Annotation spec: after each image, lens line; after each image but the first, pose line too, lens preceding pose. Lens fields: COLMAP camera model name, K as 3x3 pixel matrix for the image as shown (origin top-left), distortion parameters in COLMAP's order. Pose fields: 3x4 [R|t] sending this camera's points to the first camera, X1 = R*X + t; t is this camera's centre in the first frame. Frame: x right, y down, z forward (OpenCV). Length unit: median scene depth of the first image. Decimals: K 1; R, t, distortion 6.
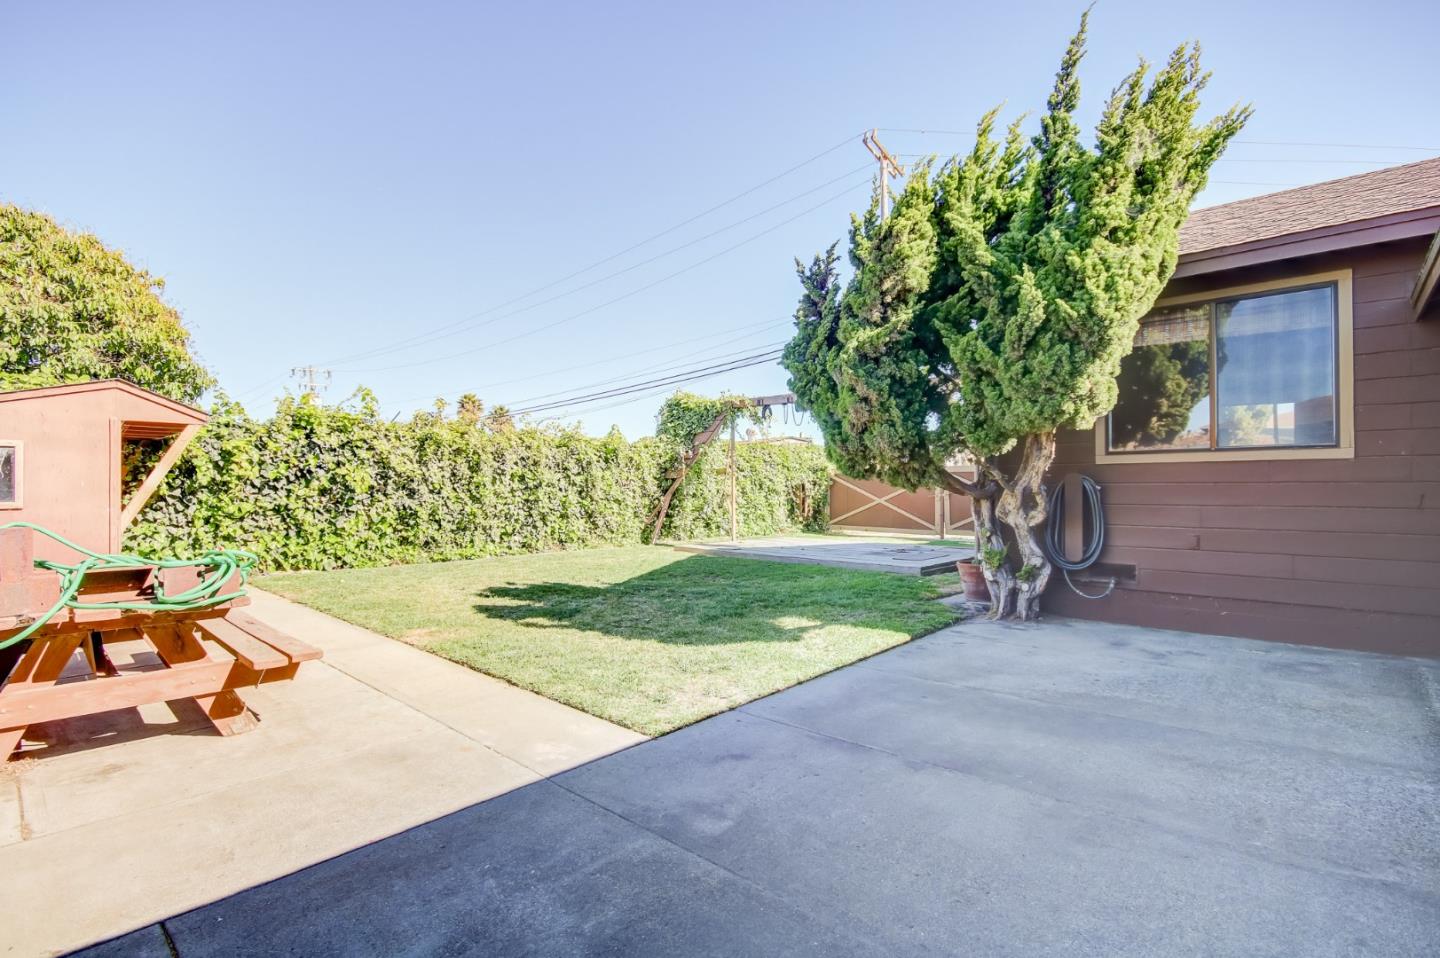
lens RADIAL K [[678.9, 0, 724.6], [0, 678.9, 488.1], [0, 0, 1]] dist [0.001364, 0.000097]
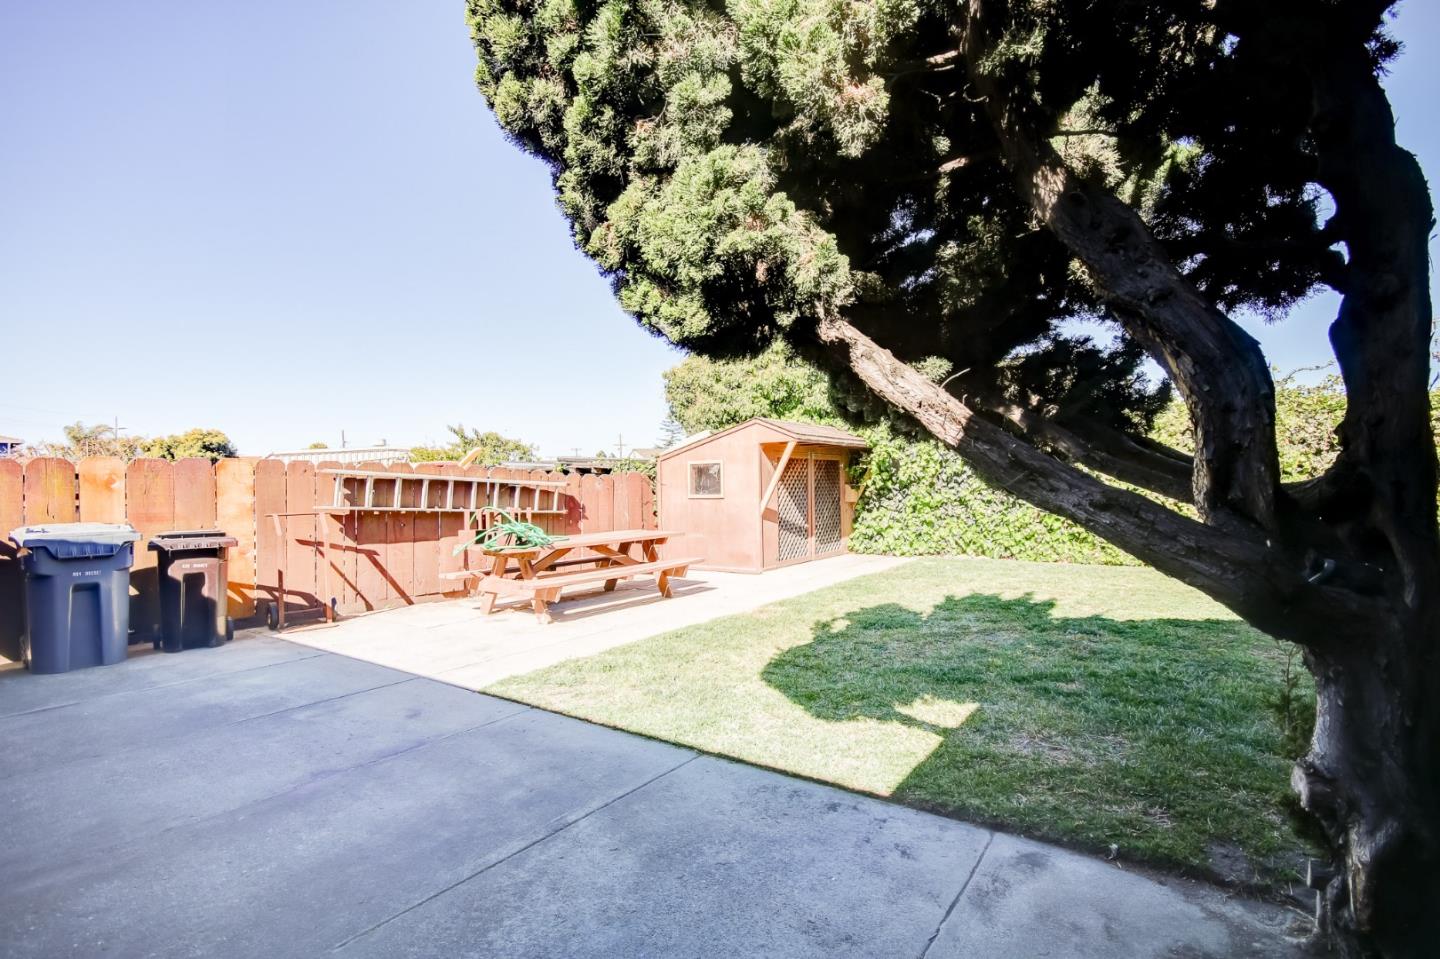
lens RADIAL K [[678.9, 0, 724.6], [0, 678.9, 488.6], [0, 0, 1]] dist [0.001364, 0.000097]
pose [[0.101339, 0.004353, -0.994842, 0.869872], [0.019196, 0.999796, 0.006330, -0.007008], [0.994667, -0.019739, 0.101235, 0.968069]]
